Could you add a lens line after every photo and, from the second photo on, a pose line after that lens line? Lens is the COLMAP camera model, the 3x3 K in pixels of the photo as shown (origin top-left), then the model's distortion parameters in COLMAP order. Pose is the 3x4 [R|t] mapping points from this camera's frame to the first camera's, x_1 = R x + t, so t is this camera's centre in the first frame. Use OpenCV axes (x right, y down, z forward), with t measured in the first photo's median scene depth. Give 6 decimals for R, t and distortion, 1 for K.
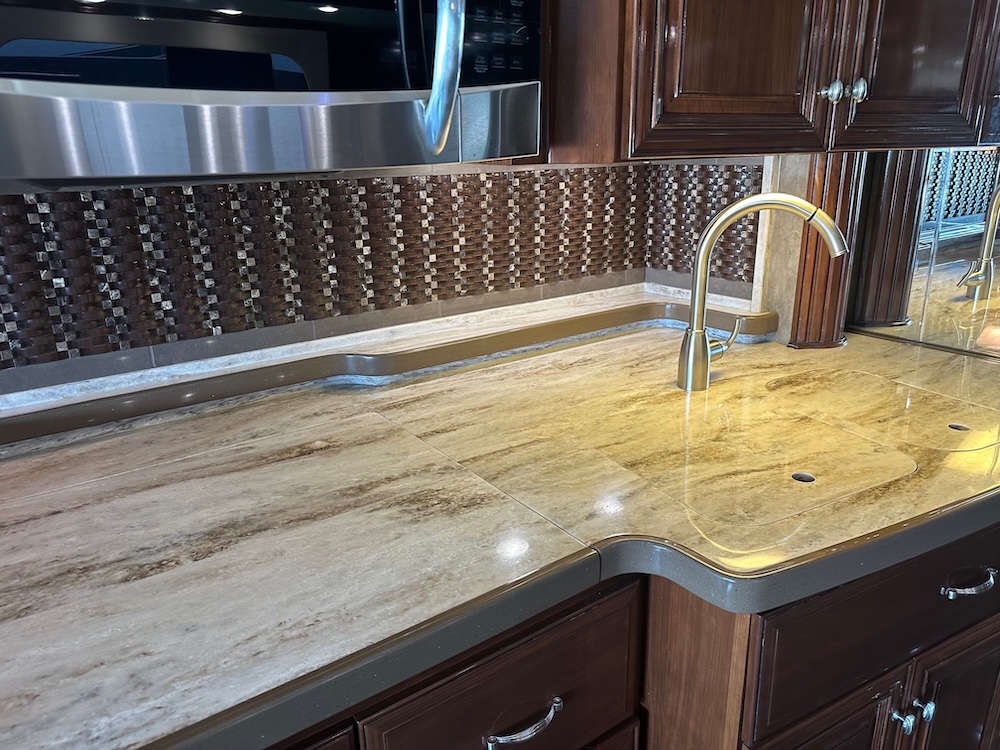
lens RADIAL K [[705.7, 0, 510.1], [0, 705.7, 374.0], [0, 0, 1]] dist [0.046026, -0.047320]
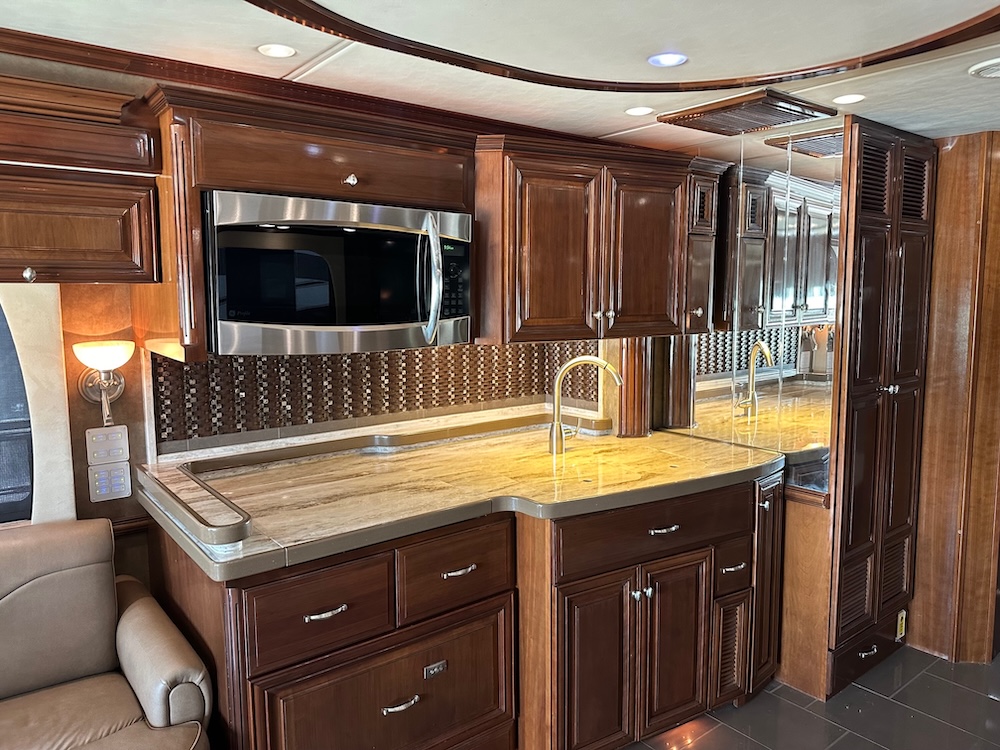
lens RADIAL K [[705.7, 0, 515.8], [0, 705.7, 367.7], [0, 0, 1]] dist [0.046026, -0.047320]
pose [[0.998825, 0.009549, 0.047512, 0.054361], [0.000363, 0.978896, -0.204357, 0.182158], [-0.048461, 0.204134, 0.977743, -0.903373]]
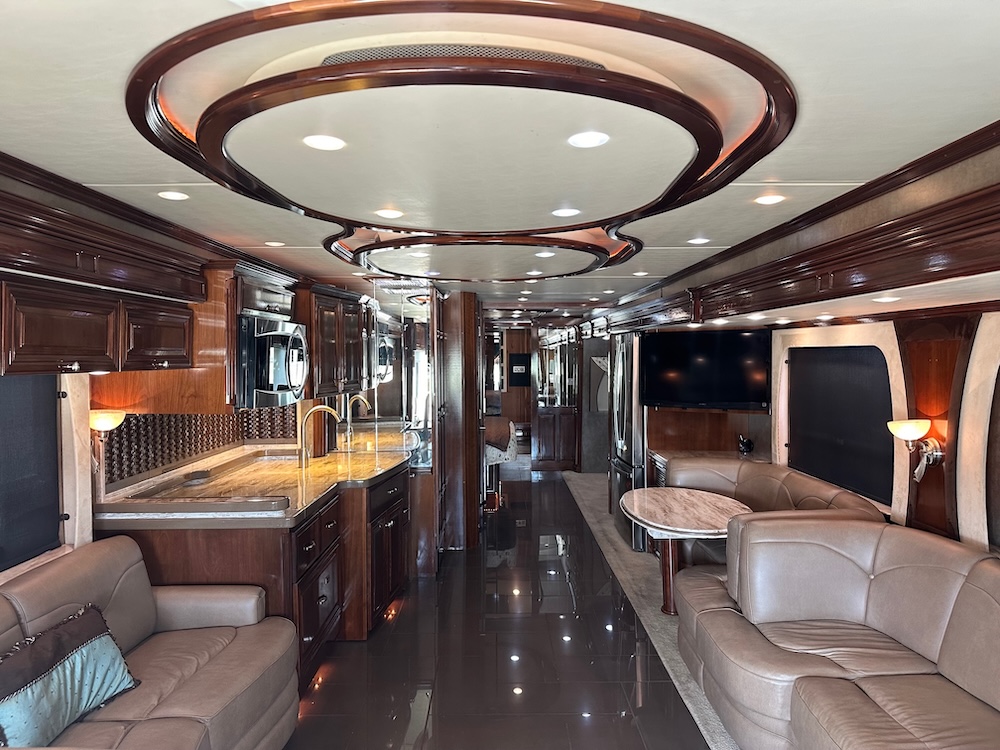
lens RADIAL K [[705.7, 0, 500.3], [0, 705.7, 373.9], [0, 0, 1]] dist [0.046026, -0.047320]
pose [[0.566230, -0.003644, 0.824239, -1.813624], [0.246777, 0.954869, -0.165308, 0.353248], [-0.786438, 0.297006, 0.541574, -1.487170]]
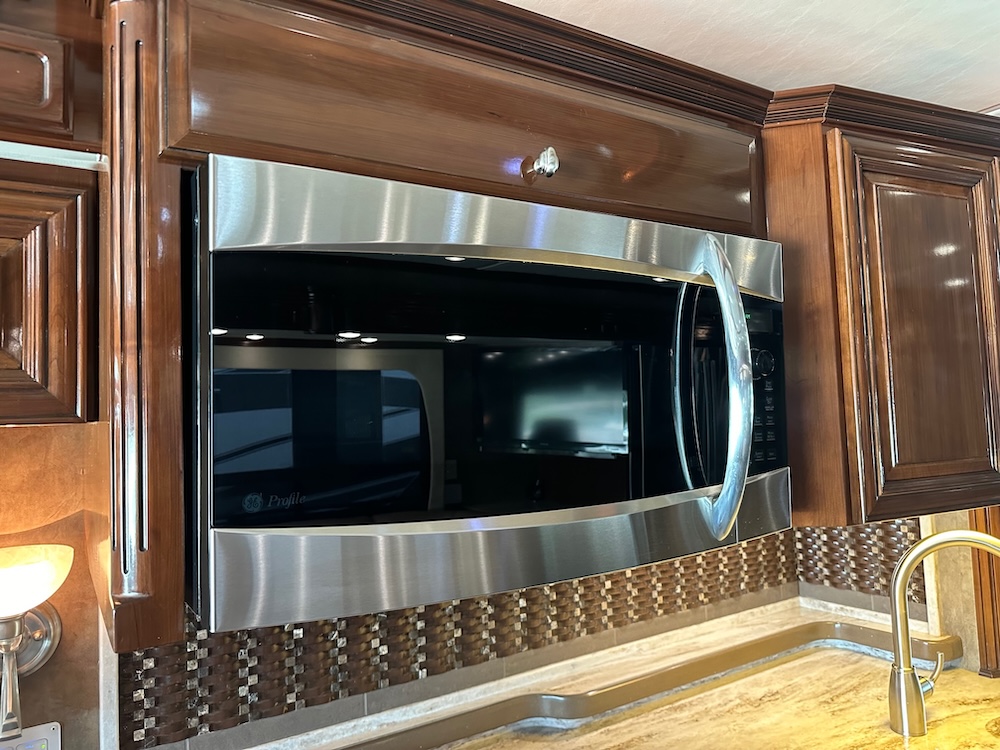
lens RADIAL K [[705.7, 0, 509.7], [0, 705.7, 365.0], [0, 0, 1]] dist [0.046026, -0.047320]
pose [[0.998012, -0.030763, -0.055006, -0.205878], [0.007921, 0.927082, -0.374774, -0.082839], [0.062524, 0.373594, 0.925483, -0.093519]]
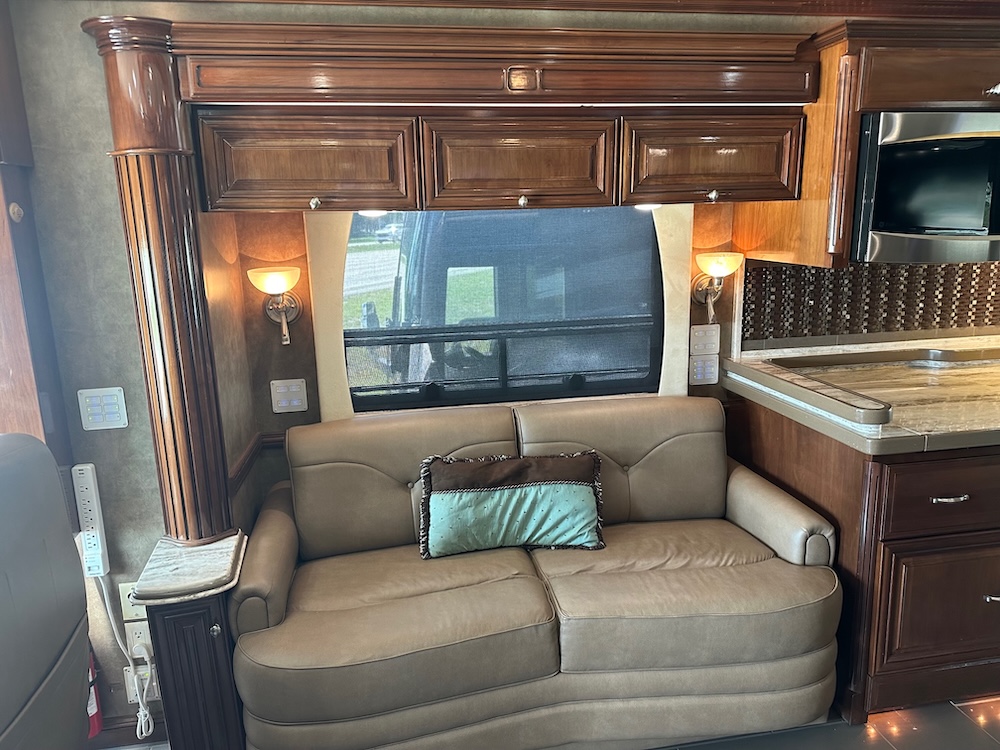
lens RADIAL K [[705.7, 0, 514.3], [0, 705.7, 367.0], [0, 0, 1]] dist [0.046026, -0.047320]
pose [[0.900506, 0.081951, -0.427052, -0.413562], [-0.124619, 0.989524, -0.072889, 0.303308], [0.416605, 0.118855, 0.901285, -1.209171]]
